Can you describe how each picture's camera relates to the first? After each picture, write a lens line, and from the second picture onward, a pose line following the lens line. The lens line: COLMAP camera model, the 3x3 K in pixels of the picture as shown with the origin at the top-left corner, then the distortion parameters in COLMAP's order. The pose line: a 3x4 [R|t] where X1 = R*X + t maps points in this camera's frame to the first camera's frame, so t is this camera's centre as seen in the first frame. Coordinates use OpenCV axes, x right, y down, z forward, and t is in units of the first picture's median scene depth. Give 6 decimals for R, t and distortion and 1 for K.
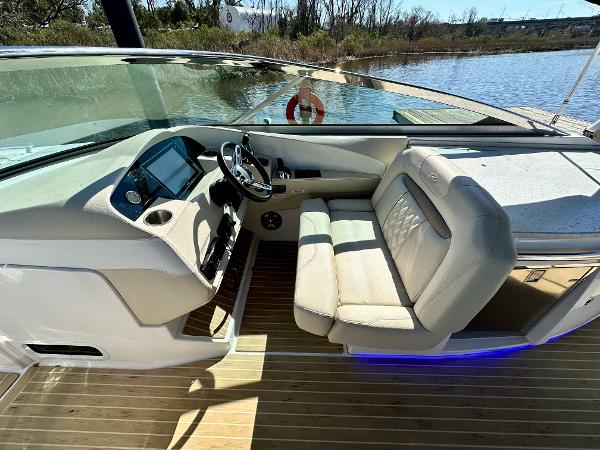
lens RADIAL K [[242.0, 0, 302.0], [0, 242.0, 228.9], [0, 0, 1]] dist [0.001083, -0.000200]
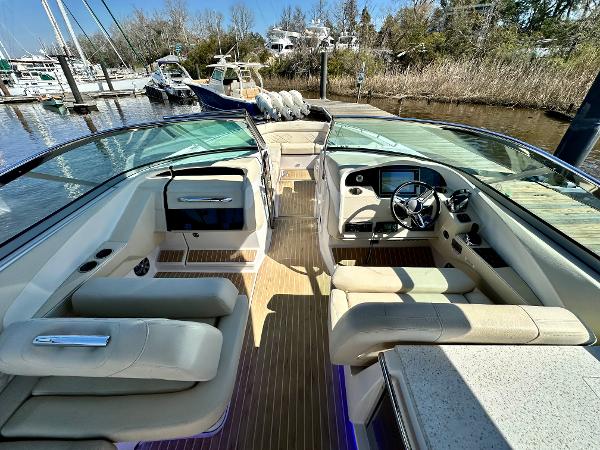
lens RADIAL K [[242.0, 0, 302.0], [0, 242.0, 228.9], [0, 0, 1]] dist [0.001083, -0.000200]
pose [[0.007884, 0.580604, -0.814148, 0.995165], [-0.594441, 0.657419, 0.463077, -0.415319], [0.804100, 0.480312, 0.350318, 0.070948]]
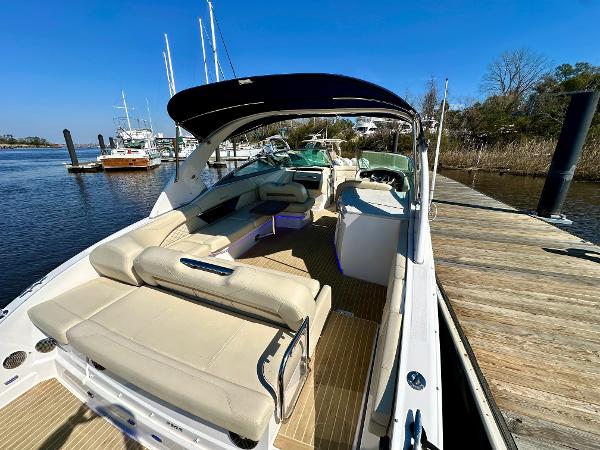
lens RADIAL K [[242.4, 0, 300.0], [0, 242.4, 225.0], [0, 0, 1]] dist [-0.000215, 0.000156]
pose [[-0.308906, 0.326565, -0.893271, 3.836570], [-0.568819, 0.689286, 0.448698, -0.725910], [0.762248, 0.646715, -0.027168, 0.655129]]
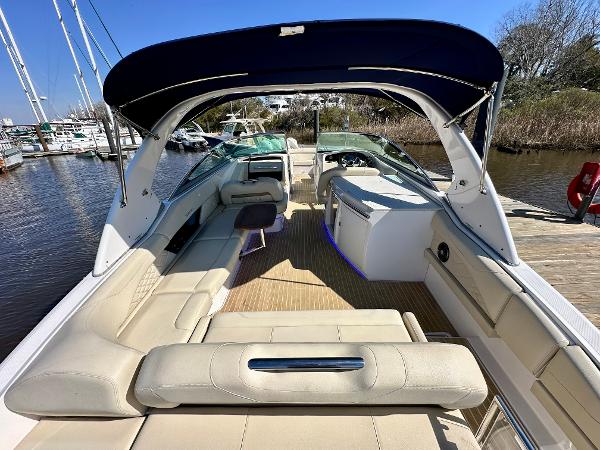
lens RADIAL K [[242.0, 0, 302.0], [0, 242.0, 228.9], [0, 0, 1]] dist [0.001083, -0.000200]
pose [[0.029752, 0.430181, -0.902252, 3.384324], [-0.573605, 0.746579, 0.337043, -0.263032], [0.818592, 0.507509, 0.268966, -0.057906]]
